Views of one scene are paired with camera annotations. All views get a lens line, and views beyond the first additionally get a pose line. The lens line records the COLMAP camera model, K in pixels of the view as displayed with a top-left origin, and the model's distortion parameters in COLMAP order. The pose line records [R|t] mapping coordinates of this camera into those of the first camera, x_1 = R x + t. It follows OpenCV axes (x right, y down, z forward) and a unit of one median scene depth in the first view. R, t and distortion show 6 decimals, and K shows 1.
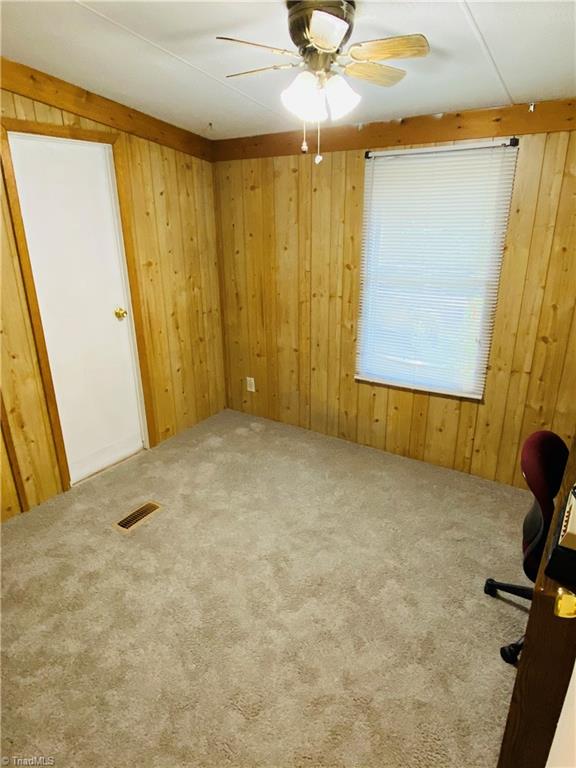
lens RADIAL K [[448.2, 0, 287.1], [0, 448.2, 371.9], [0, 0, 1]] dist [0.001337, -0.098676]
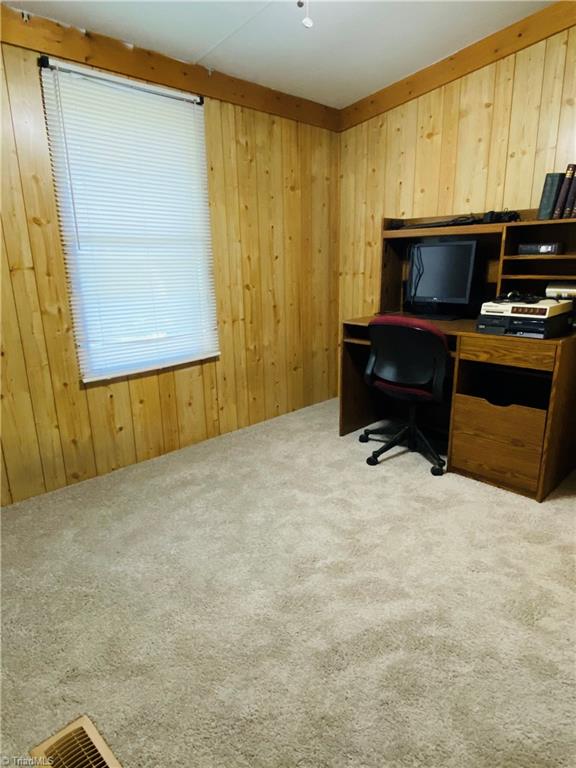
lens RADIAL K [[447.1, 0, 288.0], [0, 447.1, 384.0], [0, 0, 1]] dist [-0.000788, -0.041080]
pose [[0.192279, -0.234135, 0.953000, -0.509516], [0.323667, 0.931911, 0.163650, 0.005583], [-0.926428, 0.276988, 0.254969, 0.585608]]
